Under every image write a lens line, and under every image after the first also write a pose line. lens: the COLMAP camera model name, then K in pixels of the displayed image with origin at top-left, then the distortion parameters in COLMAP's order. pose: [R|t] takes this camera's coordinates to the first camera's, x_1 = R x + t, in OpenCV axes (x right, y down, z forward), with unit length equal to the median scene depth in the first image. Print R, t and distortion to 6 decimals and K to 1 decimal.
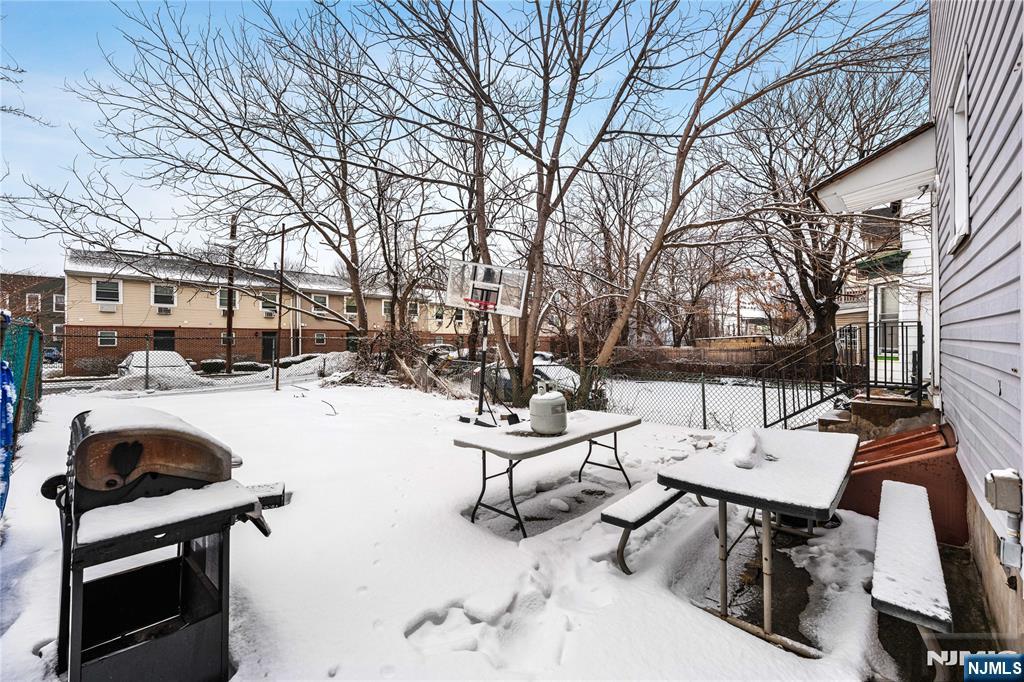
lens RADIAL K [[398.5, 0, 514.0], [0, 398.5, 340.4], [0, 0, 1]] dist [0.003076, -0.000016]
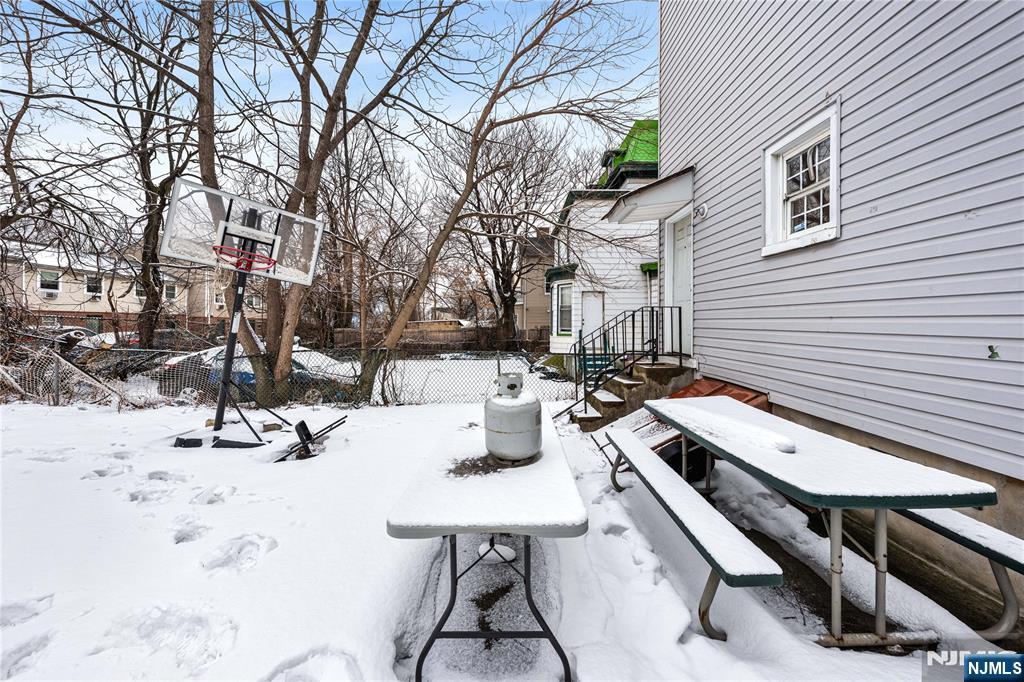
lens RADIAL K [[348.9, 0, 508.0], [0, 348.9, 323.9], [0, 0, 1]] dist [0.000528, 0.000019]
pose [[0.732776, 0.006084, 0.680443, -0.111676], [-0.006669, 0.999976, -0.001758, 0.007685], [-0.680438, -0.003250, 0.732799, 0.217194]]
